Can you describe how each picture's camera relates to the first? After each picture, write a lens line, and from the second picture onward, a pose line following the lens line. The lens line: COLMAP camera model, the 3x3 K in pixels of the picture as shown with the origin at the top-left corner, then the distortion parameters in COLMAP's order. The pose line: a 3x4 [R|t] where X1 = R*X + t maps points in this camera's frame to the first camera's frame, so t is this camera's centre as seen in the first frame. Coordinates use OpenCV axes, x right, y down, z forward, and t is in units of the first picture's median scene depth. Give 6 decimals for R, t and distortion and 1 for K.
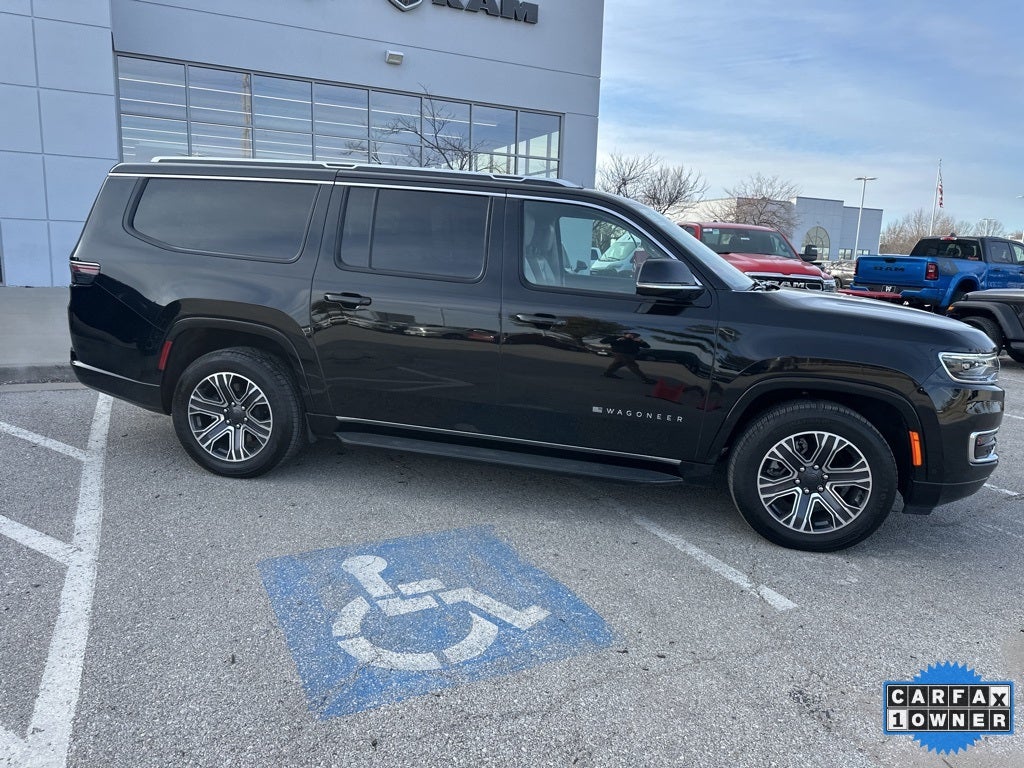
lens RADIAL K [[717.1, 0, 506.9], [0, 717.1, 382.4], [0, 0, 1]] dist [0.059358, -0.074893]
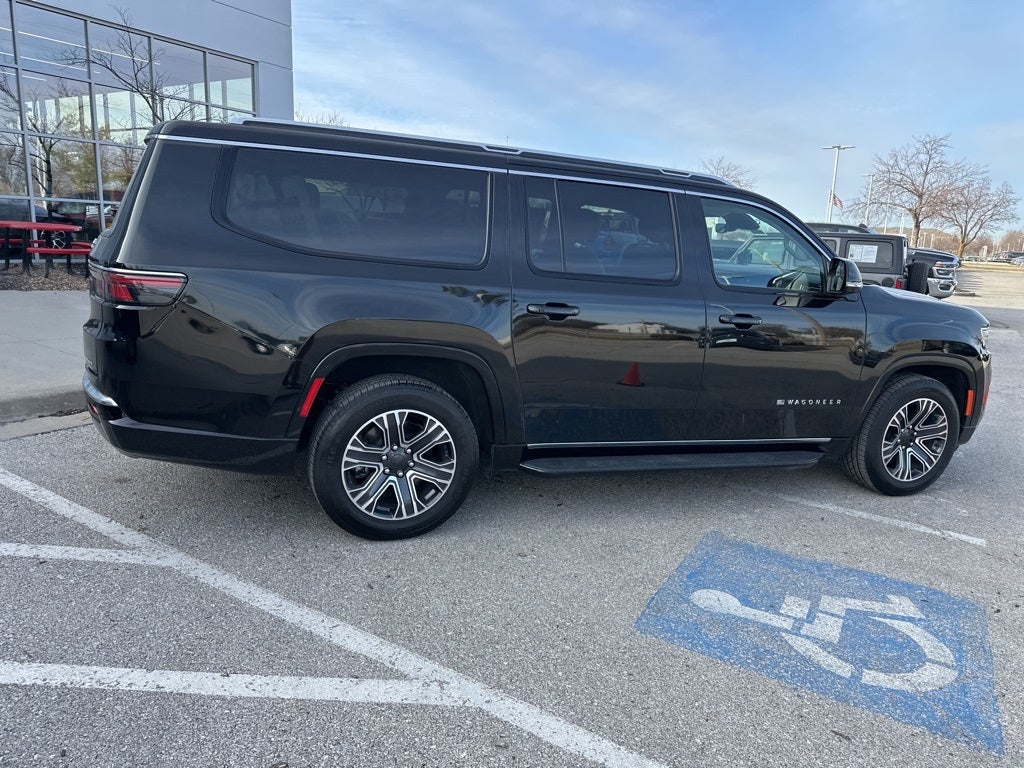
lens RADIAL K [[713.4, 0, 488.9], [0, 713.4, 382.8], [0, 0, 1]] dist [0.134001, -0.201654]
pose [[0.845268, -0.107991, 0.523317, -0.716308], [0.079122, 0.993864, 0.077293, -0.096455], [-0.528452, -0.023927, 0.848626, 0.289248]]
